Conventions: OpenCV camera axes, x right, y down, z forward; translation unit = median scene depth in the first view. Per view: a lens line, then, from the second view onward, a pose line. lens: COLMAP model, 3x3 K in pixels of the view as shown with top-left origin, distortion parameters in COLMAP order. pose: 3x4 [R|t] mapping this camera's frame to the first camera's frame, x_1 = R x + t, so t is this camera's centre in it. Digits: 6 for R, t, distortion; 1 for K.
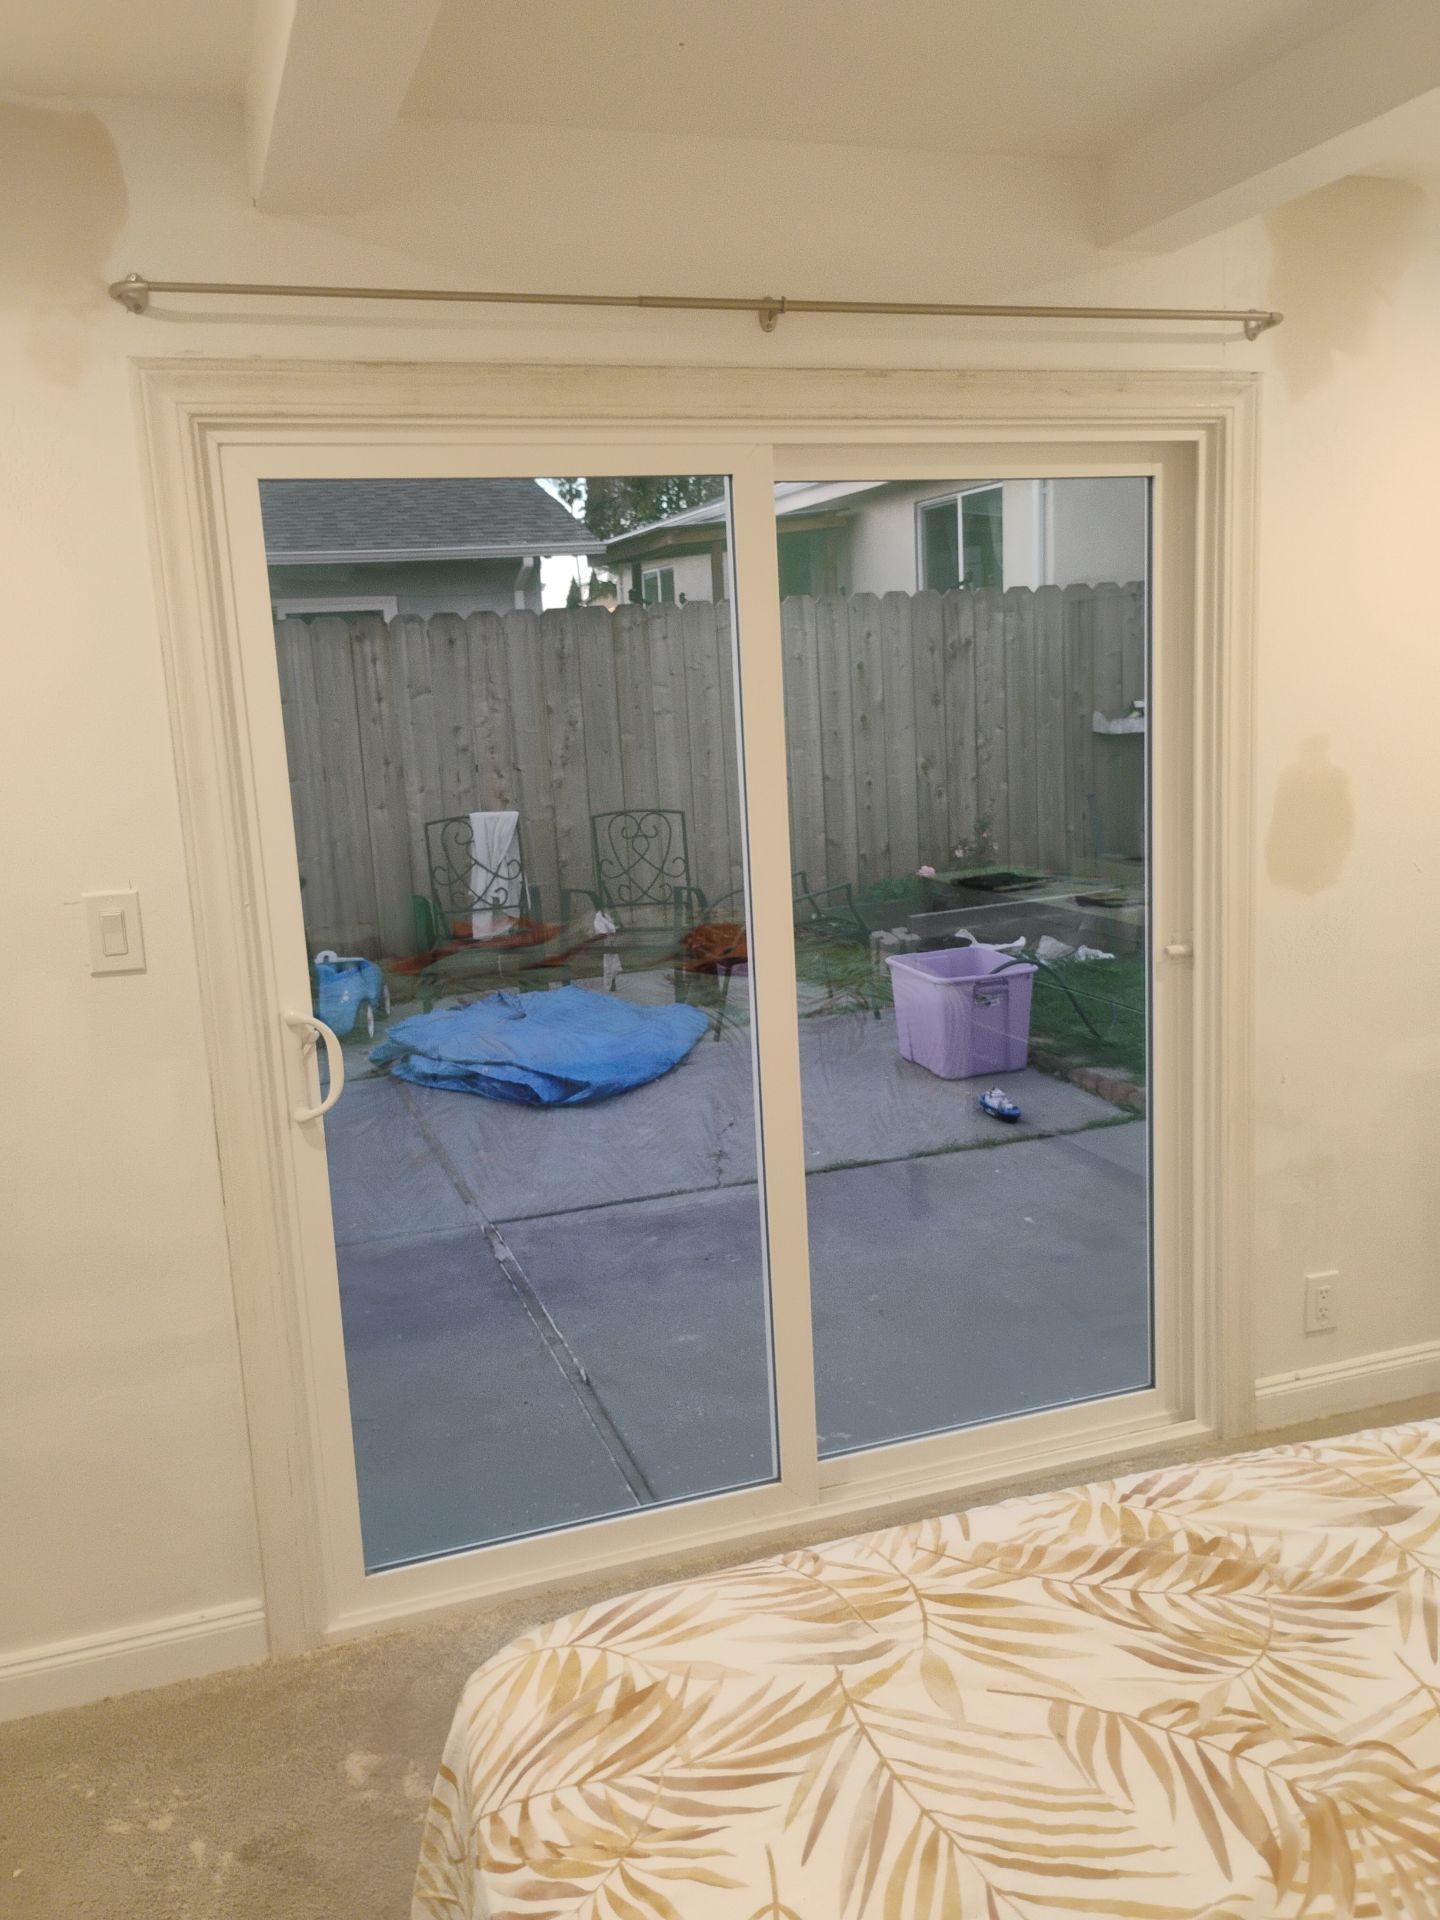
lens RADIAL K [[1641.0, 0, 720.0], [0, 1641.0, 960.0], [0, 0, 1]] dist [0.067387, -0.109101]
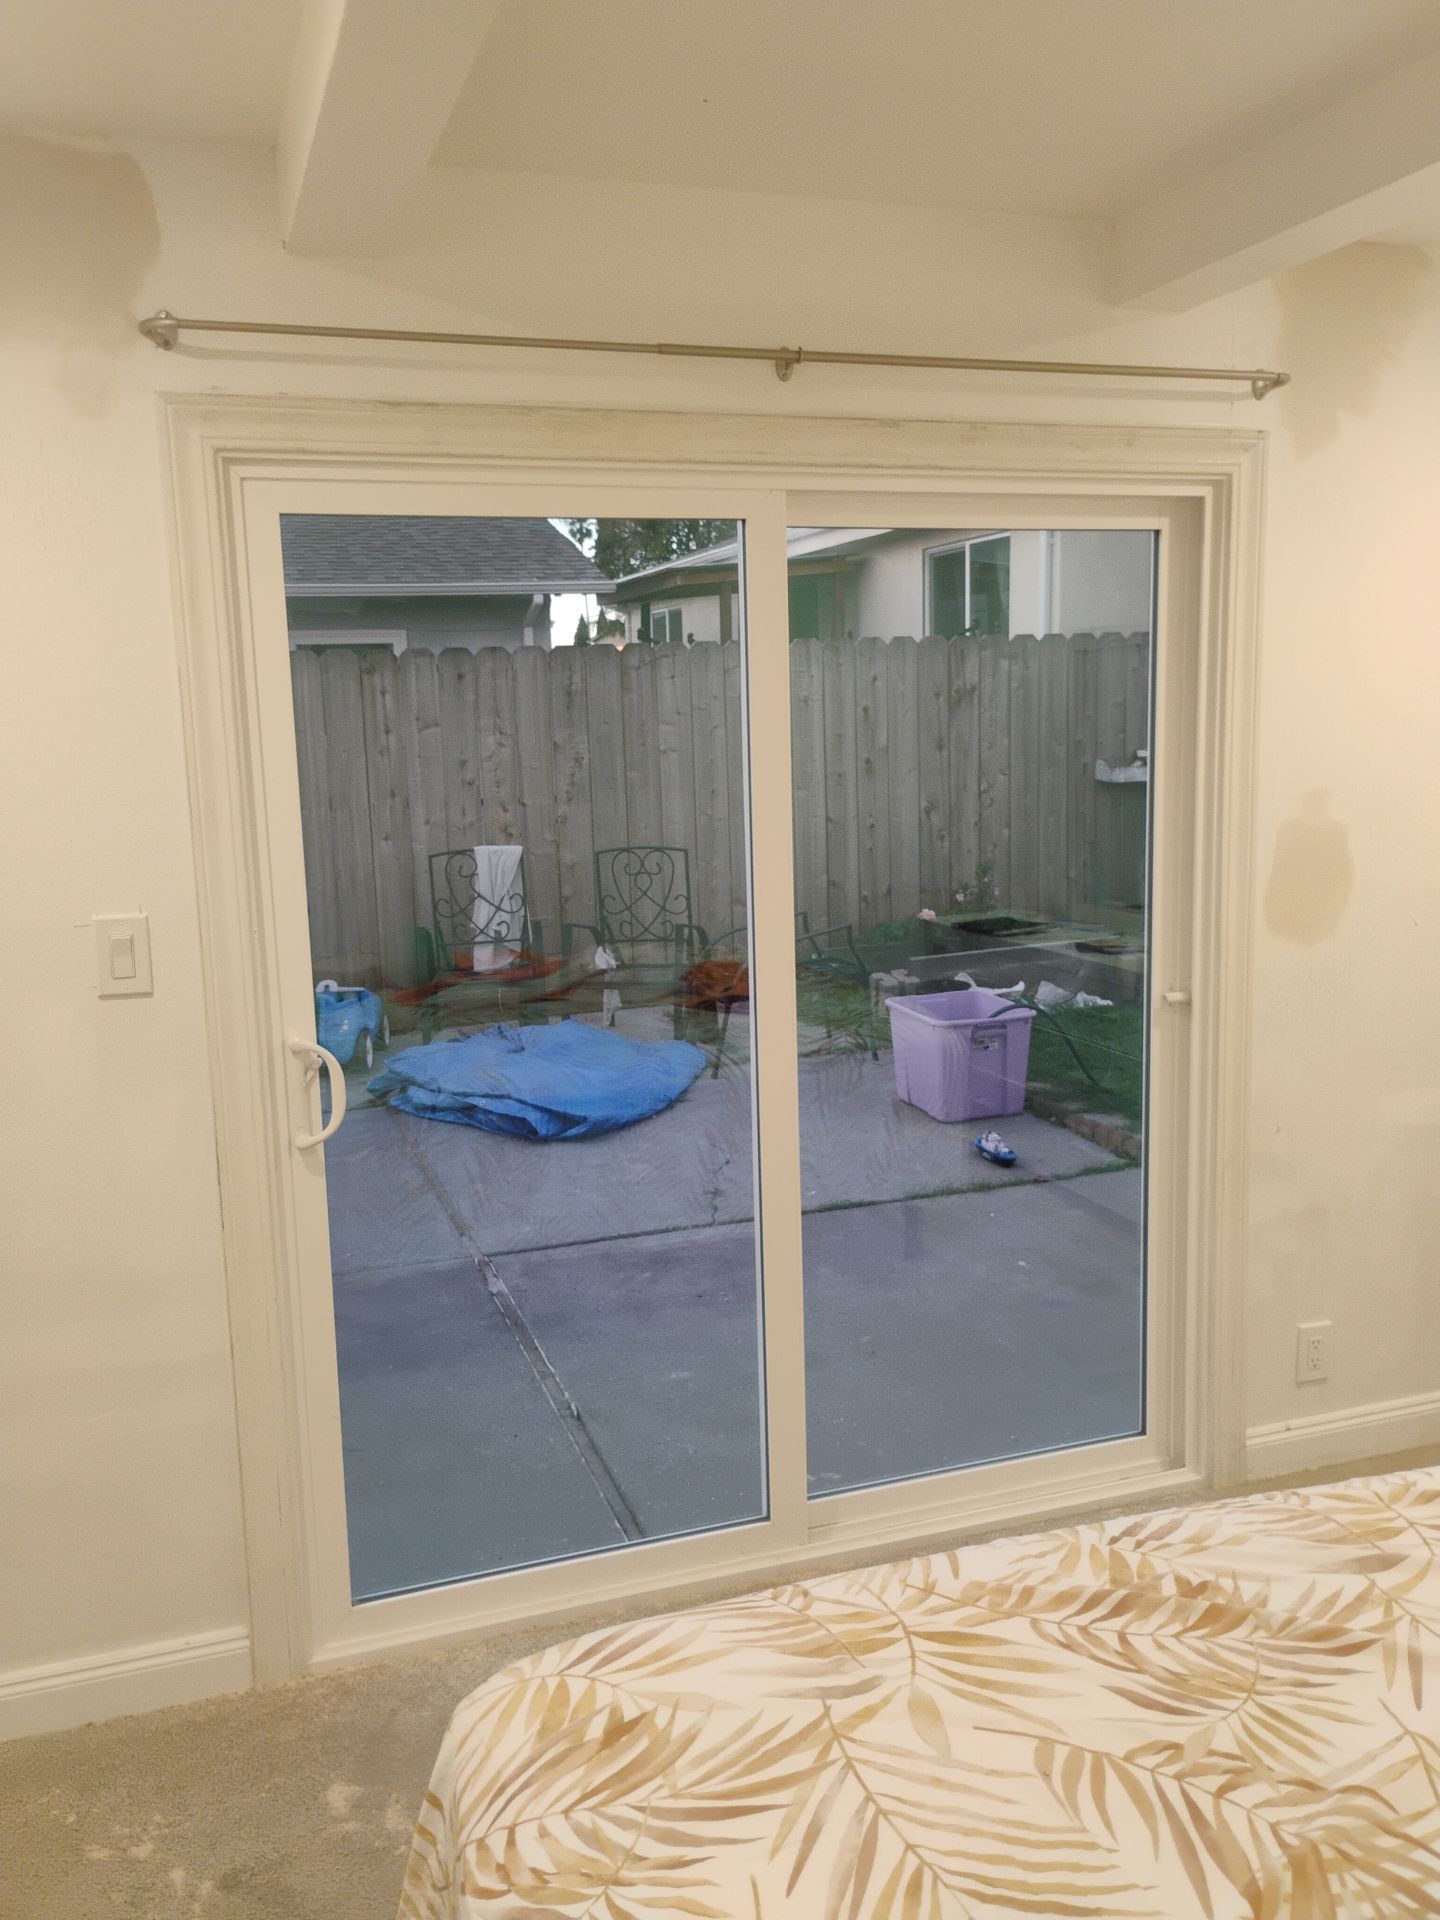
lens RADIAL K [[1640.2, 0, 723.1], [0, 1640.2, 963.0], [0, 0, 1]] dist [0.073139, -0.116709]
pose [[0.999733, 0.023001, 0.002183, -0.001685], [-0.022948, 0.999498, -0.021865, 0.001214], [-0.002685, 0.021809, 0.999759, -0.007060]]
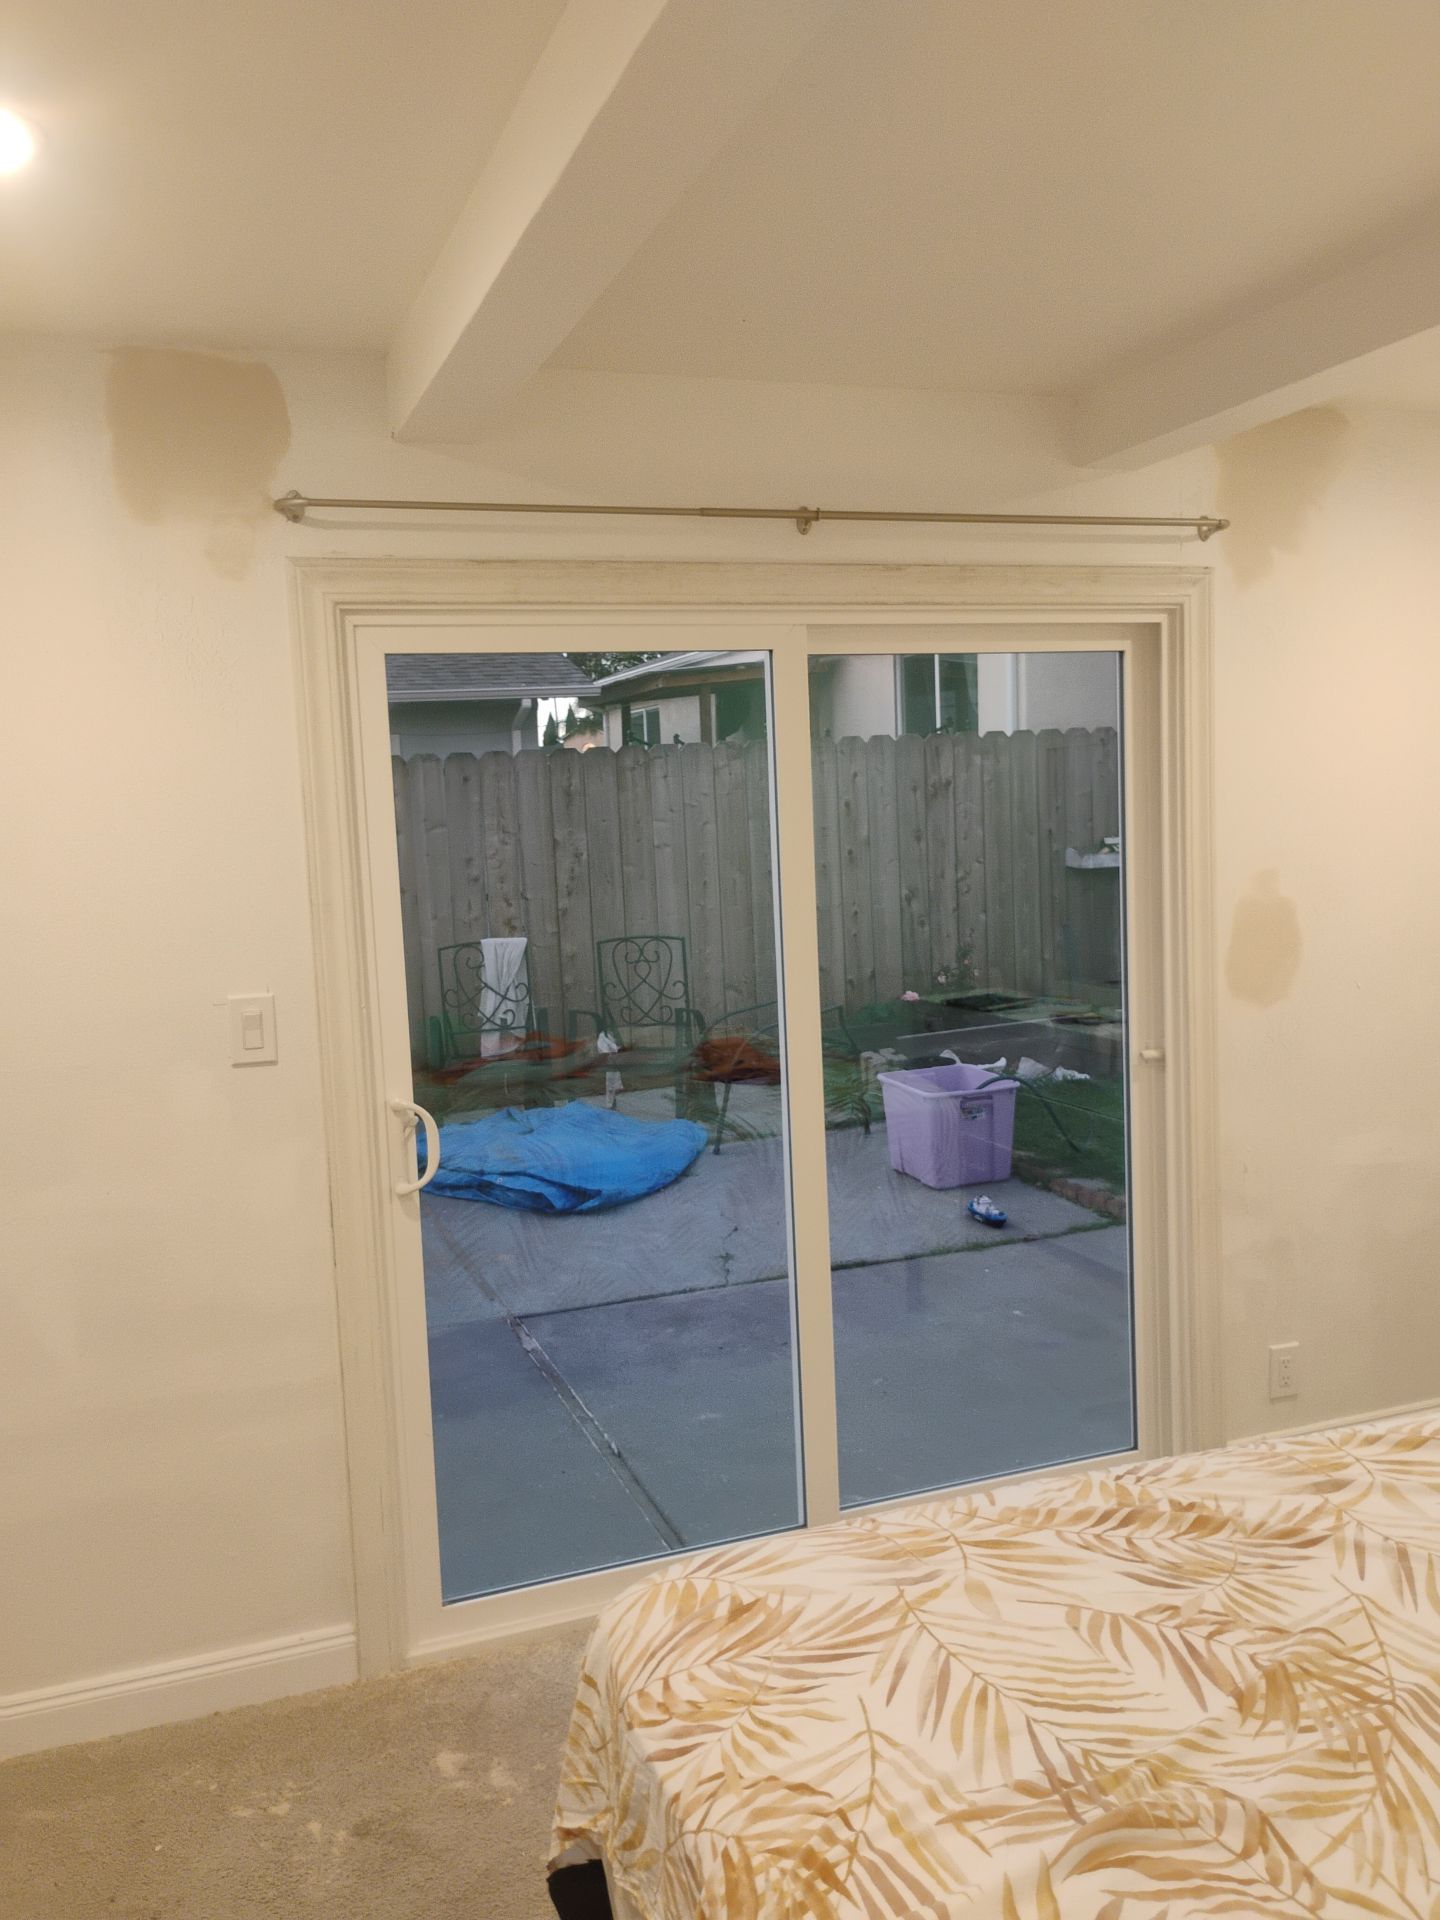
lens RADIAL K [[1640.2, 0, 723.1], [0, 1640.2, 963.0], [0, 0, 1]] dist [0.073139, -0.116709]
pose [[0.999811, 0.004876, 0.018794, -0.043716], [-0.003394, 0.996940, -0.078093, 0.021879], [-0.019118, 0.078015, 0.996769, -0.148038]]
